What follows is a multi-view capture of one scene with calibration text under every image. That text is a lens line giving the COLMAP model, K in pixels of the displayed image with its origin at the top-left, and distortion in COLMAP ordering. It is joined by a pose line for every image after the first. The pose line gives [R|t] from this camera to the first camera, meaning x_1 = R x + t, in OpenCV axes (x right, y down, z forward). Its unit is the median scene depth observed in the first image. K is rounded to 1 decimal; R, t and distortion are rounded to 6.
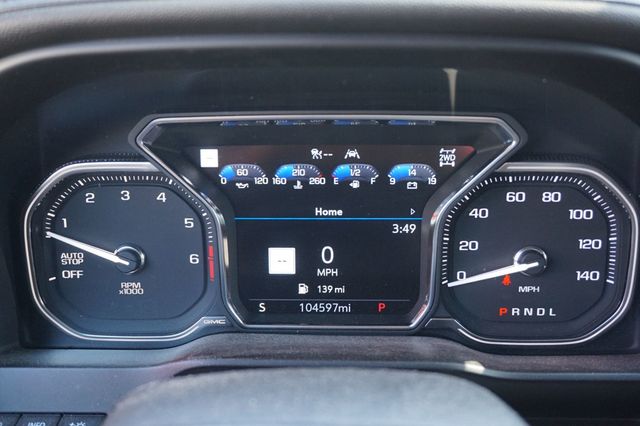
lens RADIAL K [[718.2, 0, 326.5], [0, 718.2, 208.9], [0, 0, 1]] dist [0.014414, 0.000000]
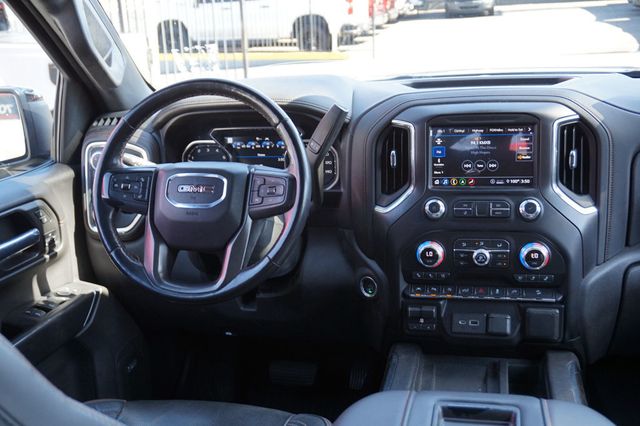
lens RADIAL K [[718.2, 0, 320.8], [0, 718.2, 213.7], [0, 0, 1]] dist [0.014414, 0.000000]
pose [[0.978989, 0.013225, -0.203482, 1.058891], [-0.024982, 0.998156, -0.055318, 0.502205], [0.202375, 0.059239, 0.977515, -2.511868]]
